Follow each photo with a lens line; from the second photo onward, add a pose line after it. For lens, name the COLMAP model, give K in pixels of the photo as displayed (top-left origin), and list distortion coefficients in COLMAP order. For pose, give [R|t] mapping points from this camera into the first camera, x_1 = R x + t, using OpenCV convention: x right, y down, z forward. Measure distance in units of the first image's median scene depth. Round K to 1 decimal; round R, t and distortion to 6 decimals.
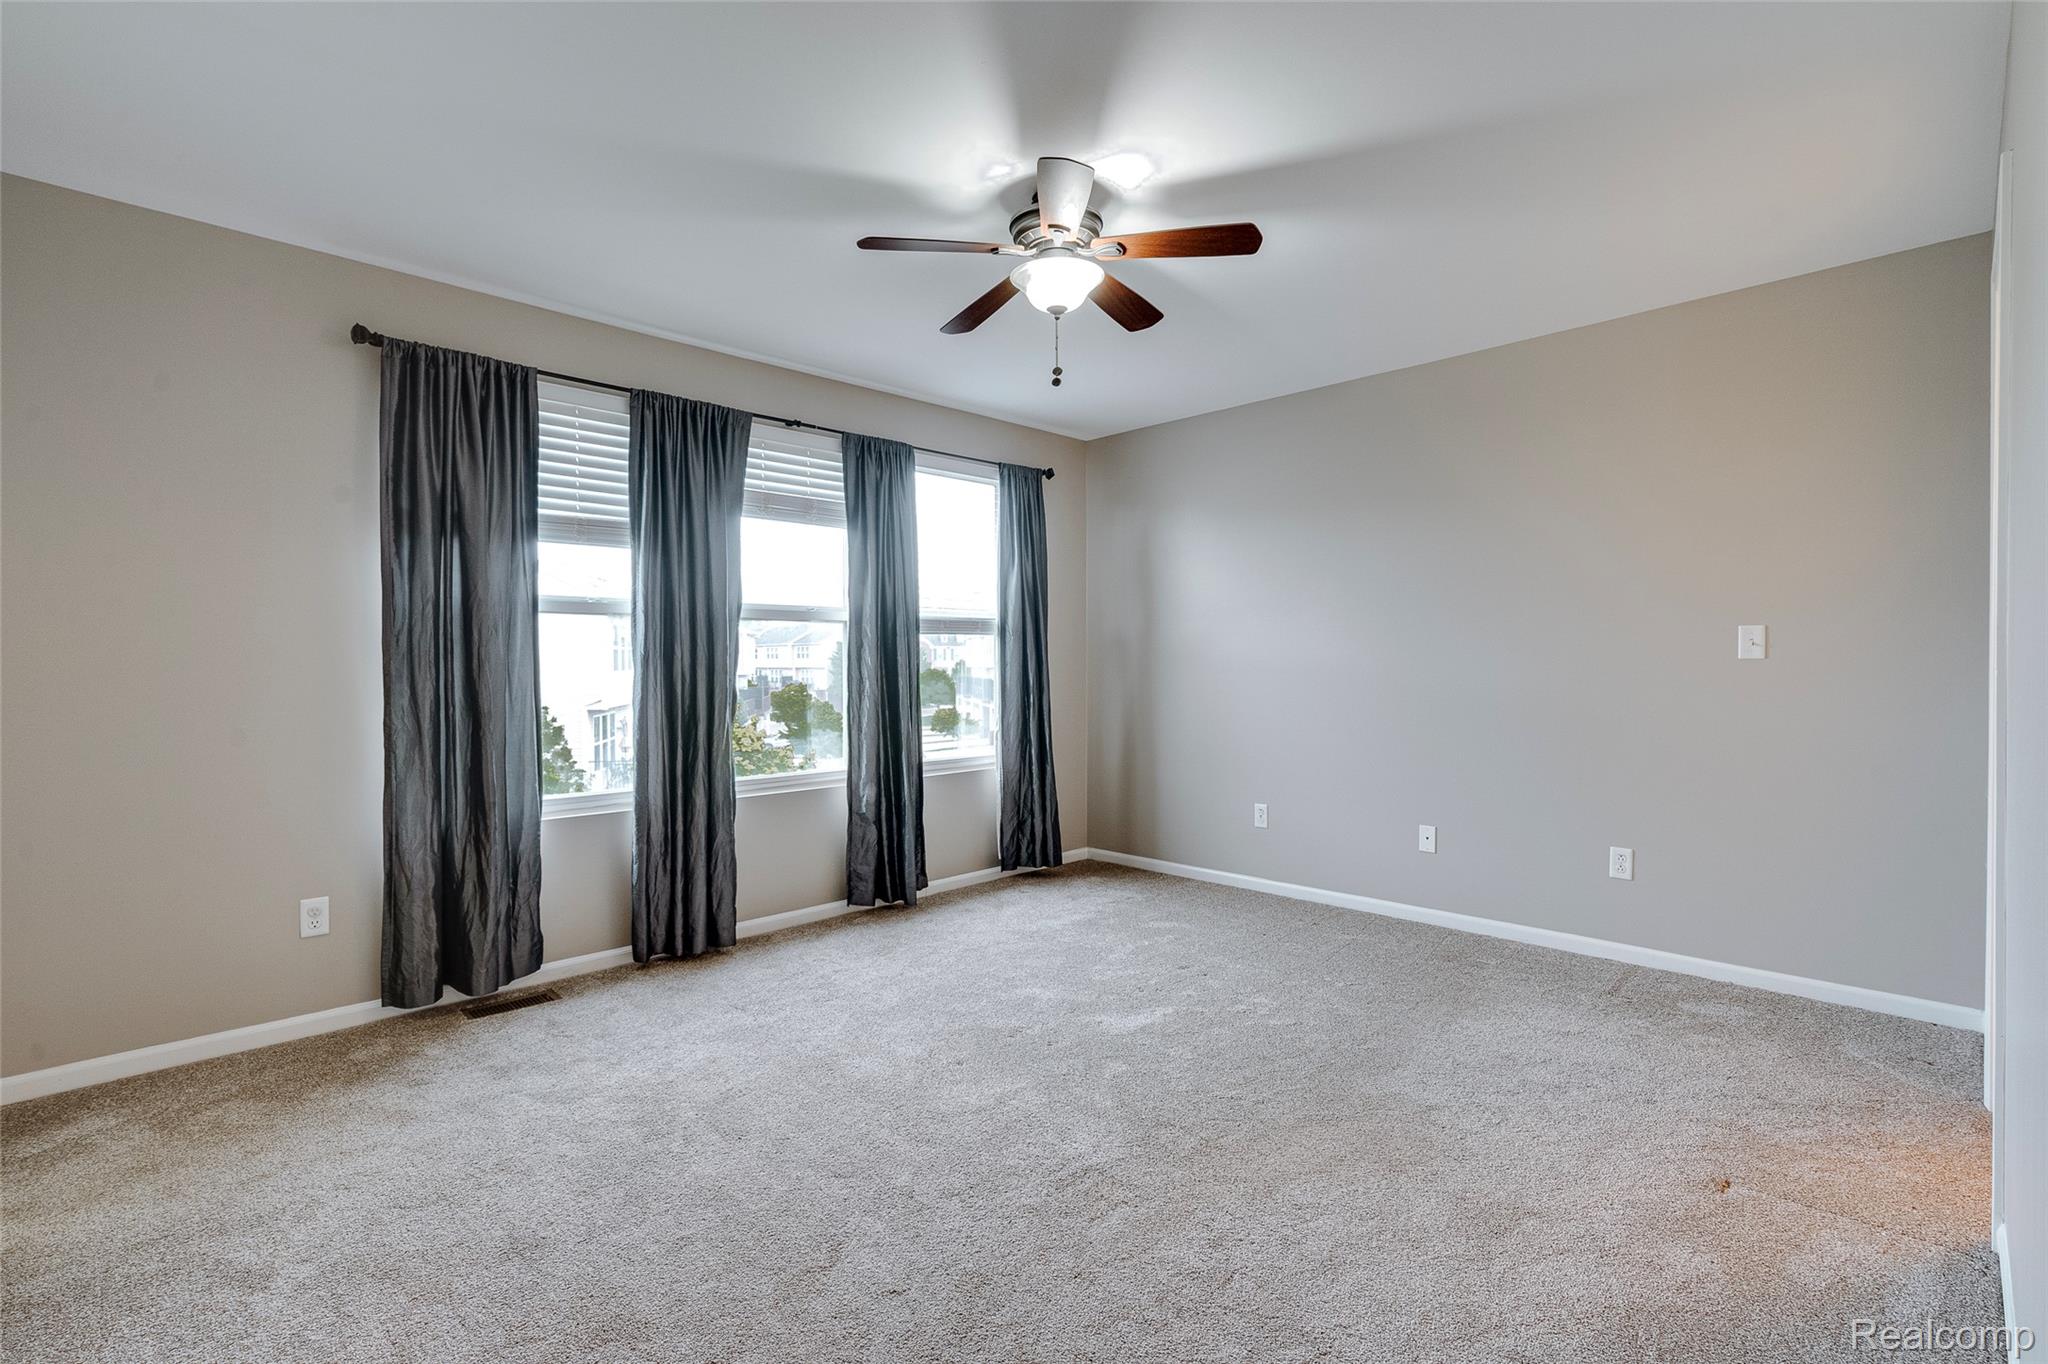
lens RADIAL K [[935.7, 0, 997.0], [0, 935.7, 665.2], [0, 0, 1]] dist [-0.012792, 0.003851]
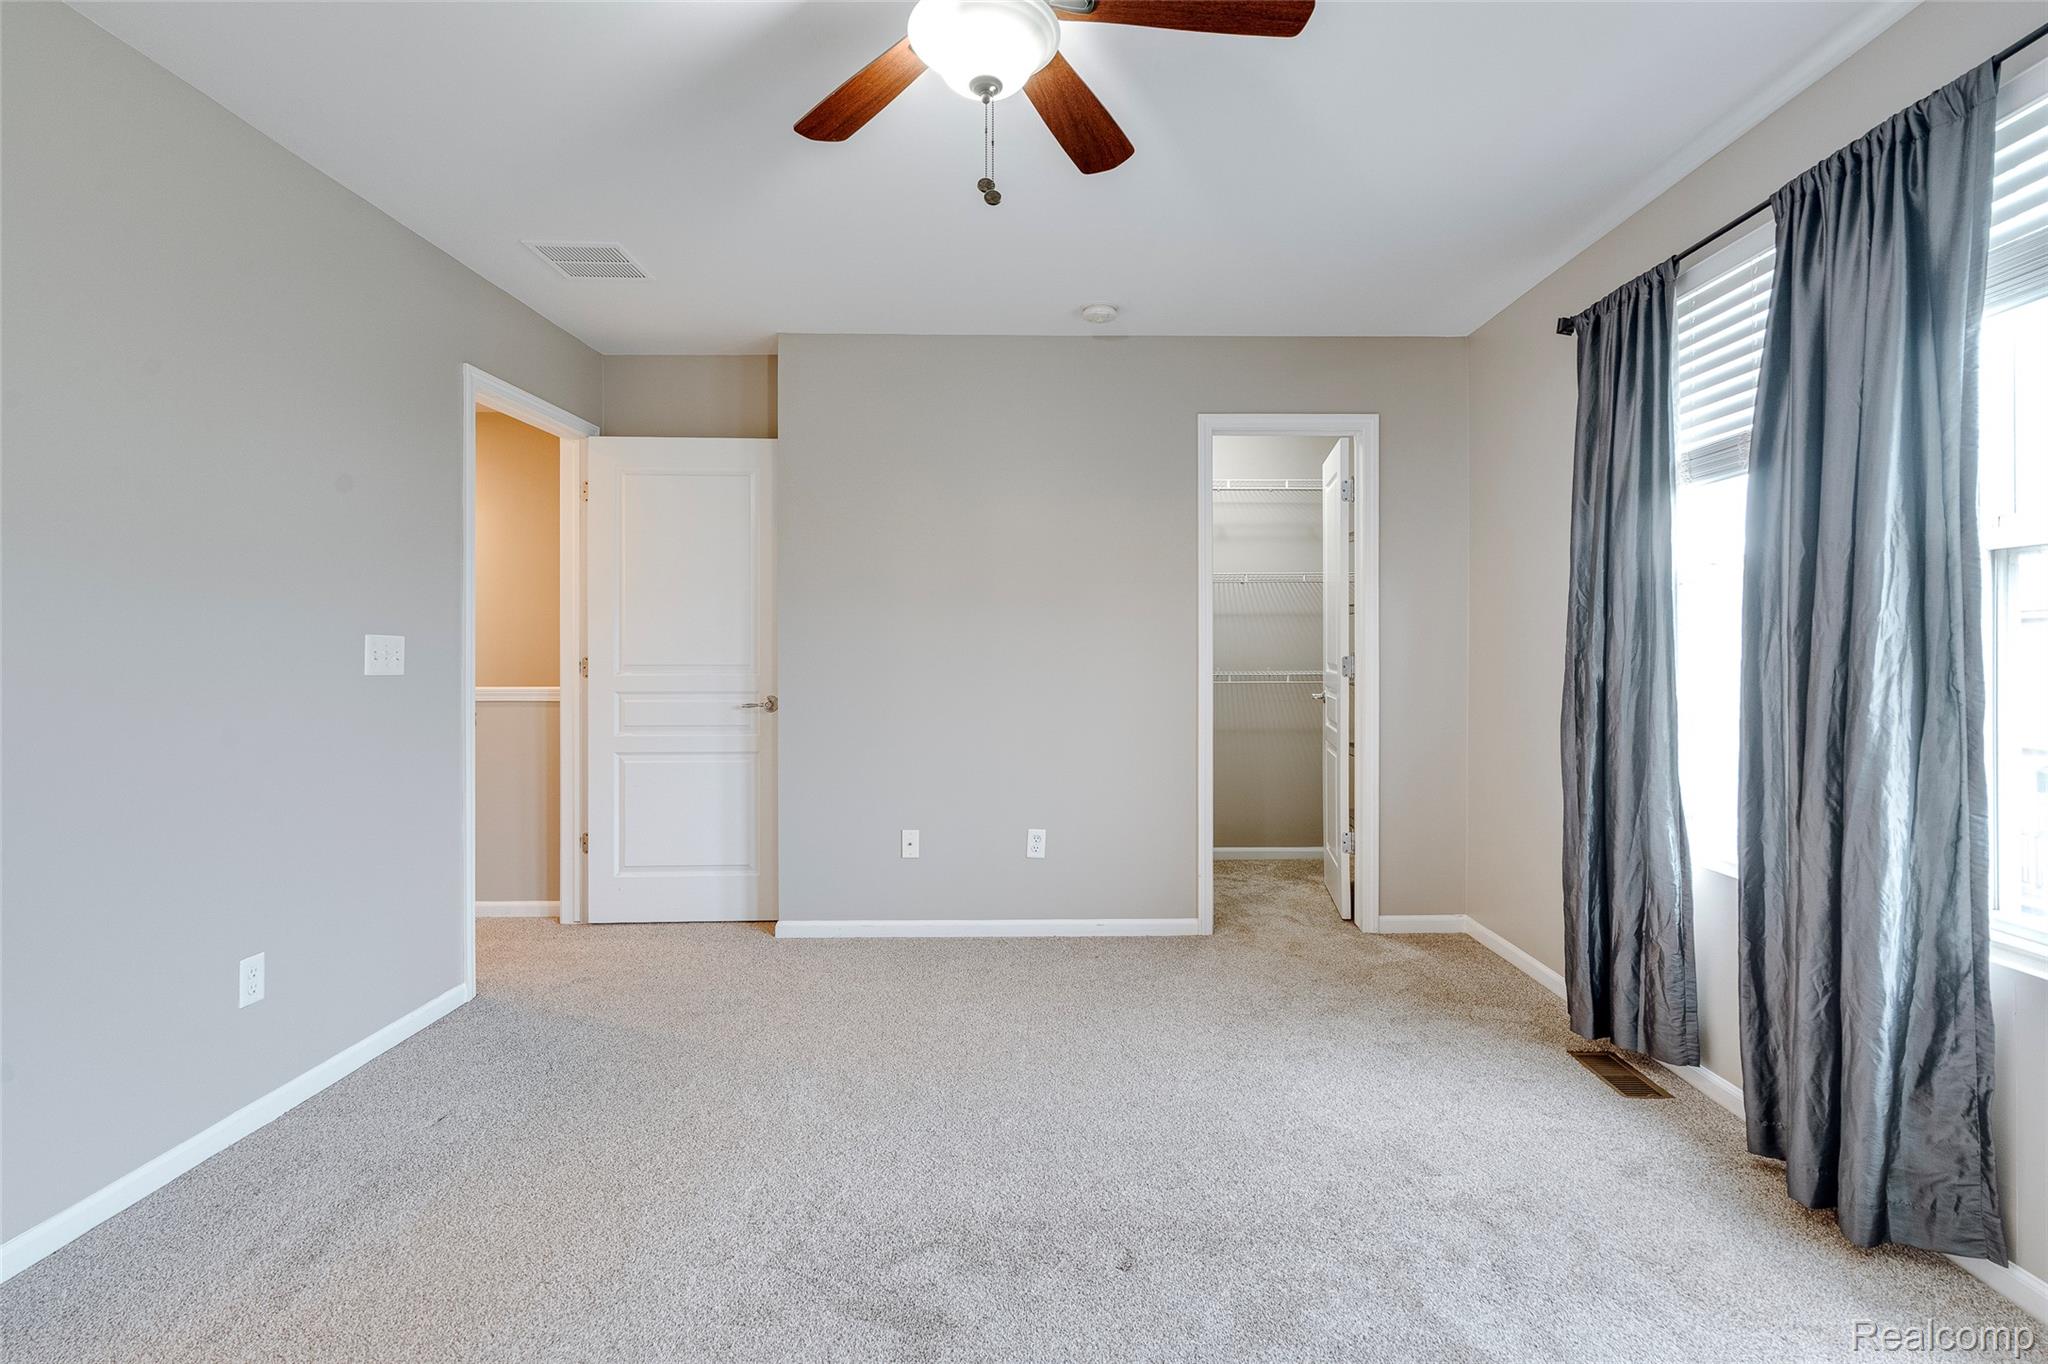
lens RADIAL K [[935.7, 0, 1054.1], [0, 935.7, 649.5], [0, 0, 1]] dist [-0.012792, 0.003851]
pose [[-0.681920, 0.002965, -0.731421, 0.357462], [0.000323, 0.999993, 0.003753, -0.007163], [0.731427, 0.002322, -0.681916, 1.055190]]
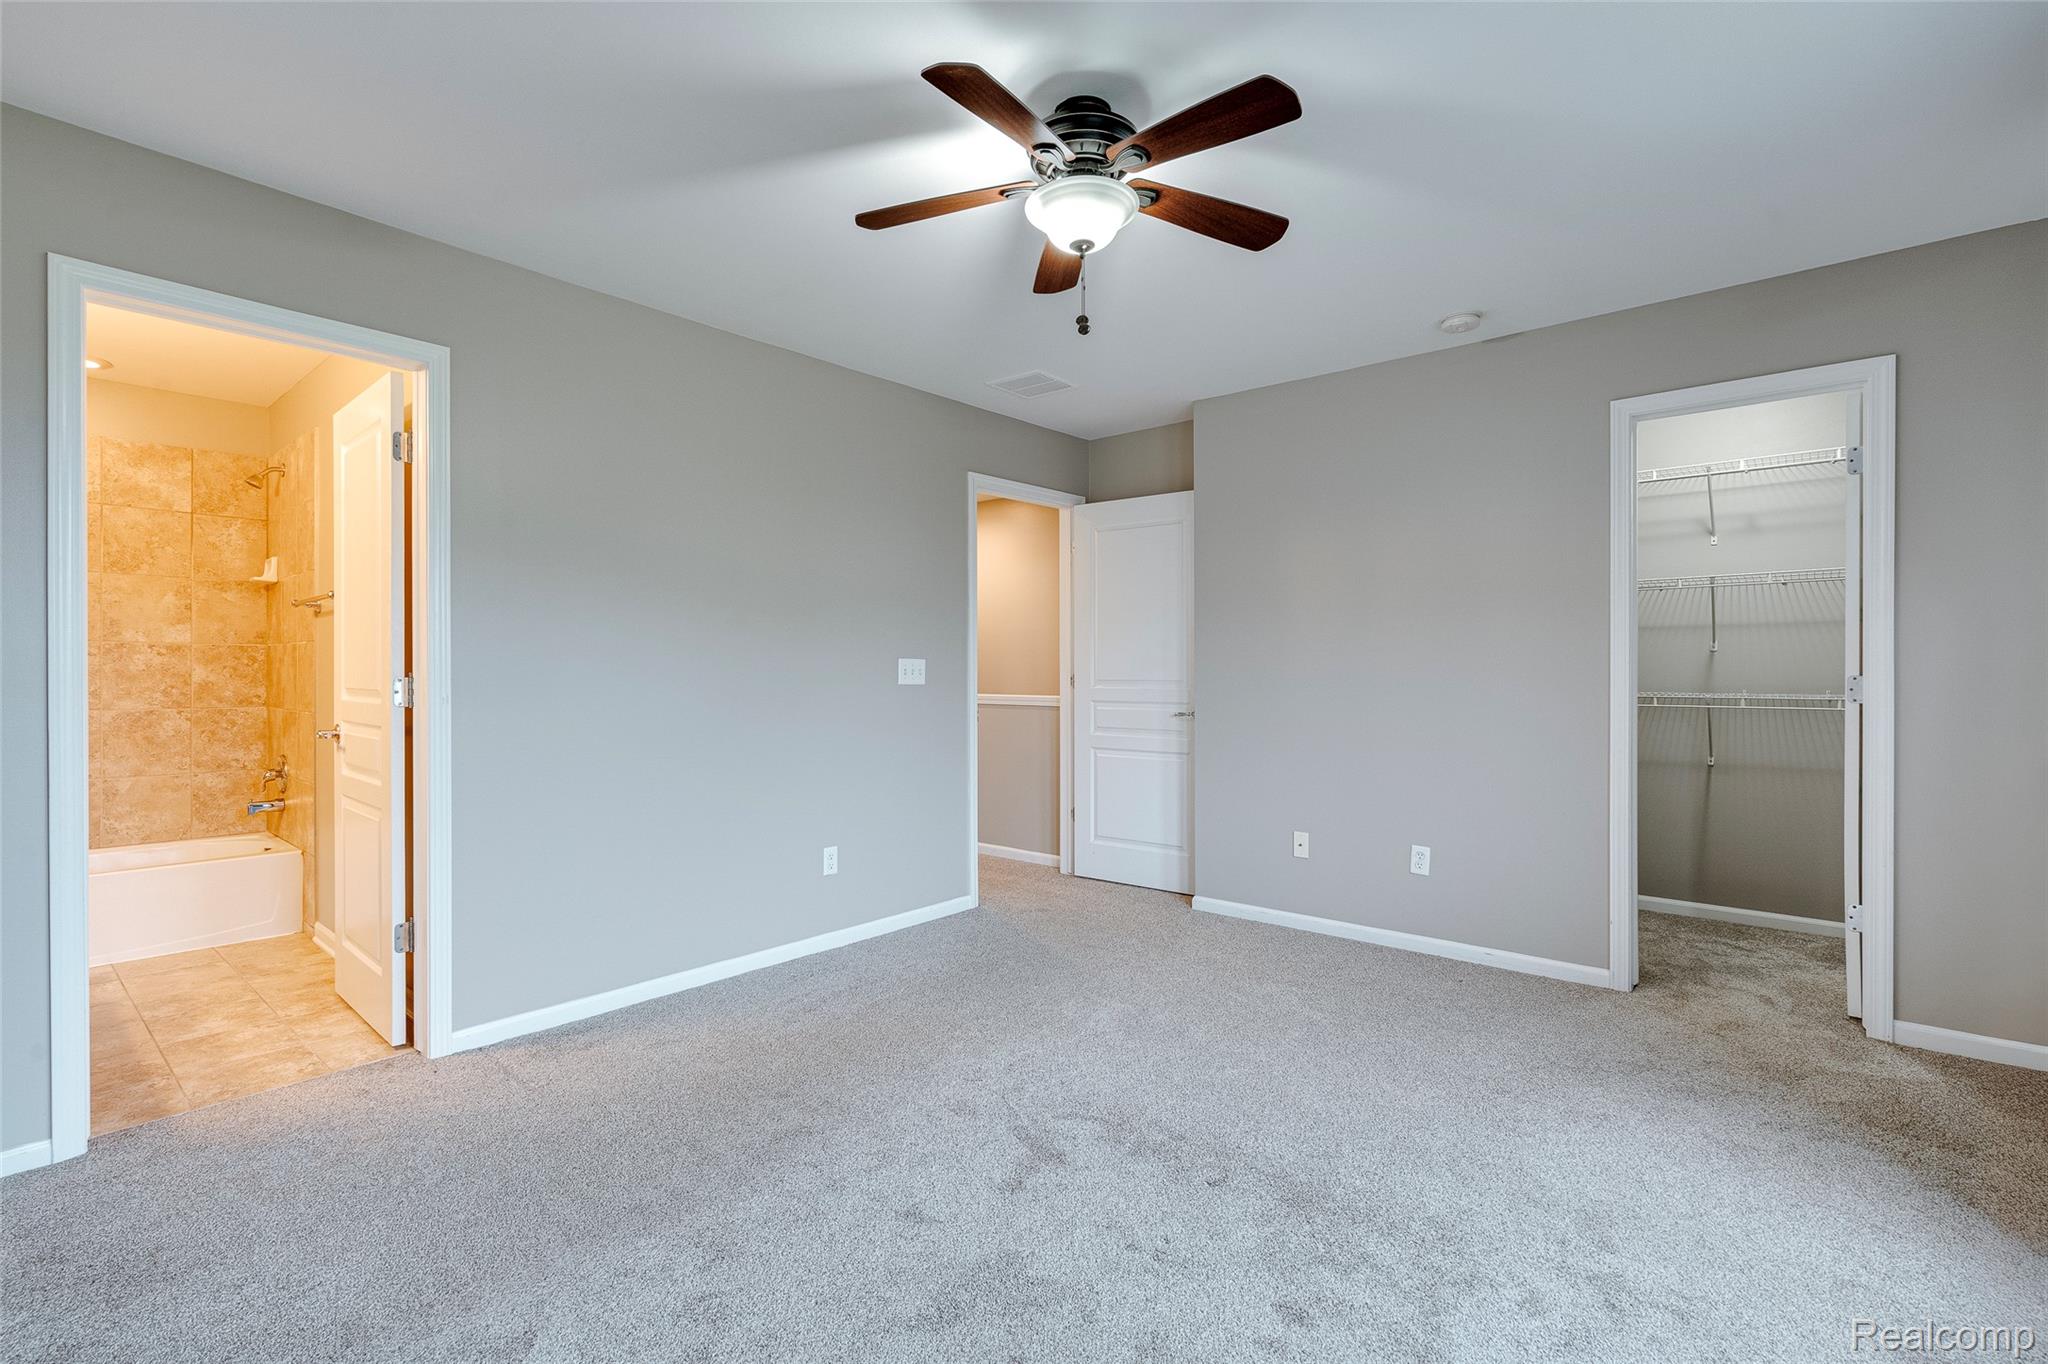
lens RADIAL K [[935.7, 0, 1038.6], [0, 935.7, 673.9], [0, 0, 1]] dist [-0.012792, 0.003851]
pose [[-0.995710, 0.005174, -0.092381, 0.143316], [0.004296, 0.999944, 0.009708, -0.007916], [0.092426, 0.009269, -0.995676, 1.313081]]
